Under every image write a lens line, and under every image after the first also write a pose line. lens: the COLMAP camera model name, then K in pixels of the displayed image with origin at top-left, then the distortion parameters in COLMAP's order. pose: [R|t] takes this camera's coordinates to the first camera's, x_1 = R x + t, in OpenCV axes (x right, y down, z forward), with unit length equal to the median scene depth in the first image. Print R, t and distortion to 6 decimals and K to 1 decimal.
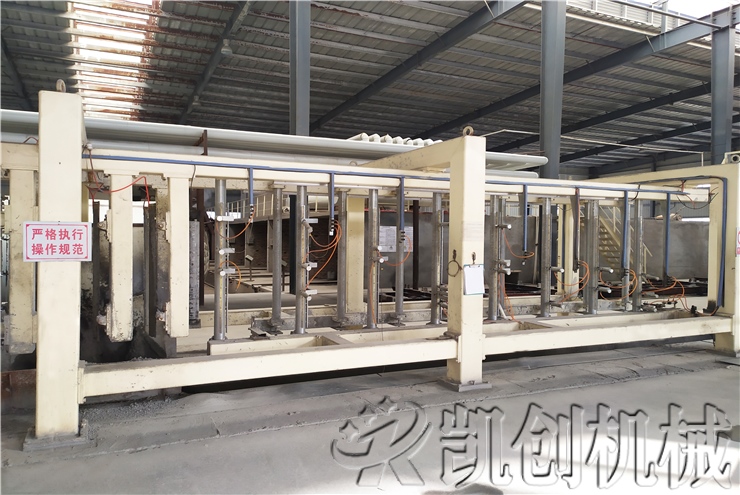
lens RADIAL K [[559.4, 0, 368.2], [0, 559.4, 246.7], [0, 0, 1]] dist [0.058509, -0.049894]
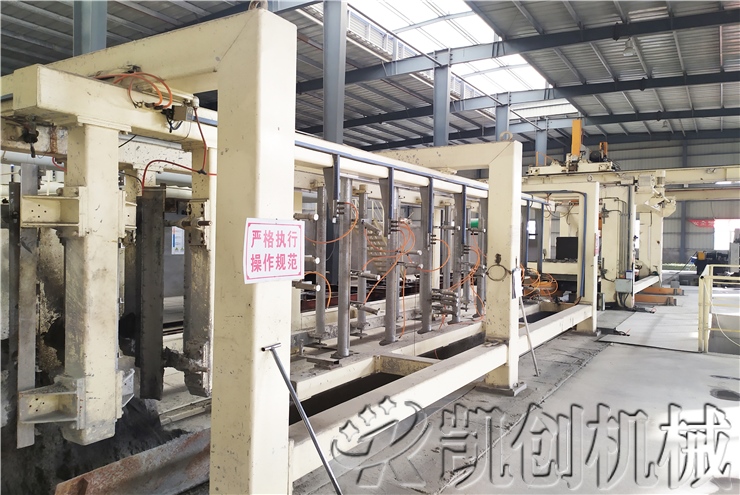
lens RADIAL K [[559.4, 0, 370.0], [0, 559.4, 251.8], [0, 0, 1]] dist [0.058509, -0.049894]
pose [[0.836118, -0.009086, 0.548475, -0.437884], [0.003994, 0.999937, 0.010476, -0.007361], [-0.548536, -0.006569, 0.836101, 0.223651]]
